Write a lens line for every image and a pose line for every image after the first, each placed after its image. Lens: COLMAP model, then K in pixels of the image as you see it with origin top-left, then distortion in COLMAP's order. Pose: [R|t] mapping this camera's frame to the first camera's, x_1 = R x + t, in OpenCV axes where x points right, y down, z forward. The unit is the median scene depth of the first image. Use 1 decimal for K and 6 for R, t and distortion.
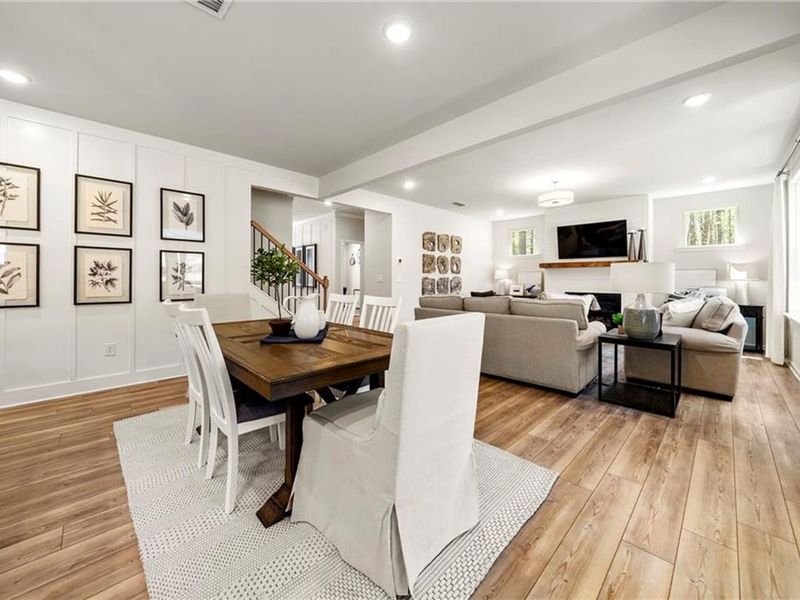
lens RADIAL K [[318.1, 0, 392.2], [0, 318.1, 280.2], [0, 0, 1]] dist [-0.004695, -0.000385]
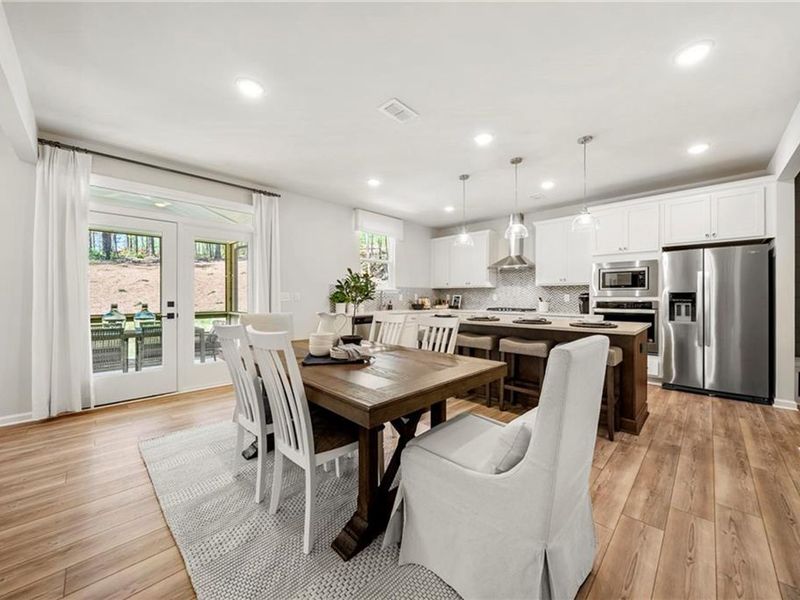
lens RADIAL K [[309.3, 0, 401.7], [0, 309.3, 298.6], [0, 0, 1]] dist [-0.006197, 0.000027]
pose [[-0.999645, -0.004293, -0.026301, -0.194041], [-0.004499, 0.999960, 0.007773, -0.004145], [0.026267, 0.007888, -0.999624, 0.815021]]
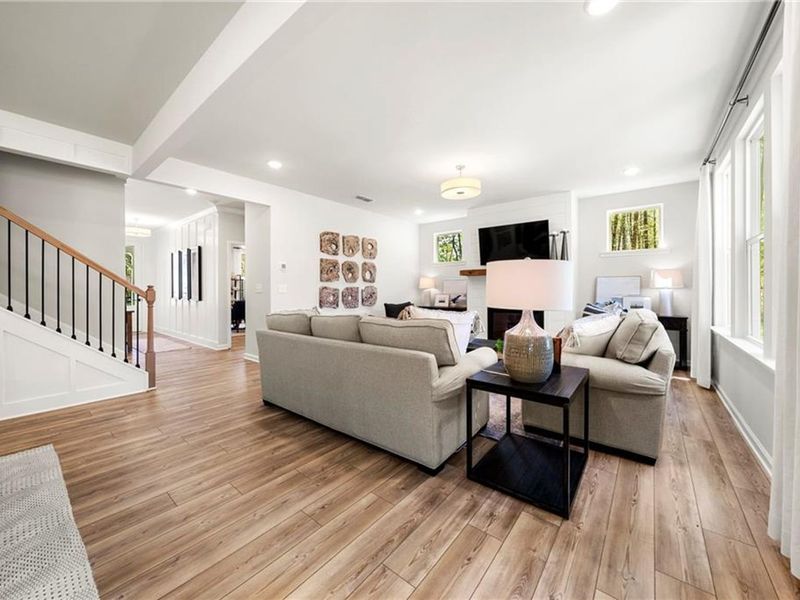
lens RADIAL K [[309.8, 0, 400.0], [0, 309.8, 291.7], [0, 0, 1]] dist [-0.005810, -0.000118]
pose [[0.991949, -0.006234, 0.126484, 0.251816], [0.005512, 0.999966, 0.006054, -0.000345], [-0.126518, -0.005308, 0.991950, 0.231572]]
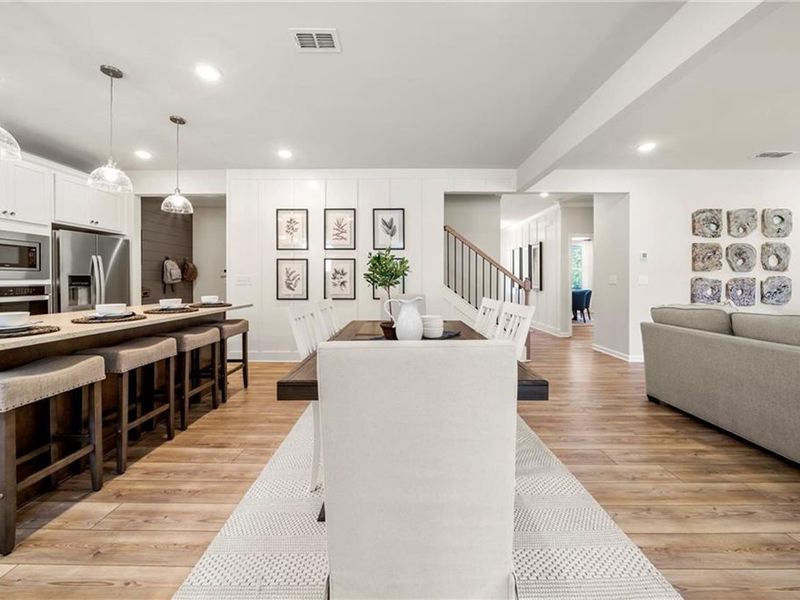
lens RADIAL K [[313.4, 0, 401.6], [0, 313.4, 281.8], [0, 0, 1]] dist [-0.006468, -0.000050]
pose [[0.720474, -0.000728, -0.693482, 0.139553], [0.000561, 1.000000, -0.000467, -0.000775], [0.693482, -0.000053, 0.720474, 0.123101]]
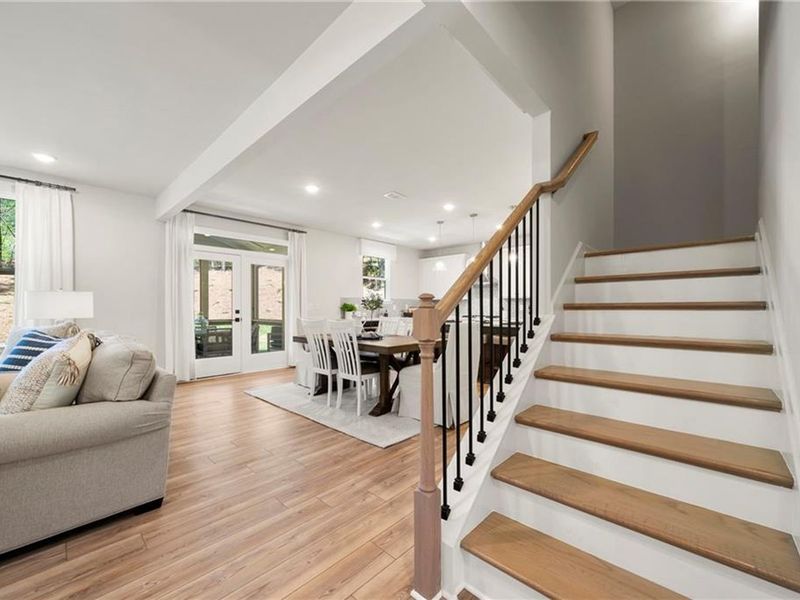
lens RADIAL K [[332.3, 0, 400.0], [0, 332.3, 307.9], [0, 0, 1]] dist [-0.000879, -0.000032]
pose [[-0.998786, -0.003396, -0.049142, -0.169942], [-0.003582, 0.999987, 0.003684, -0.002420], [0.049129, 0.003855, -0.998785, 1.210741]]
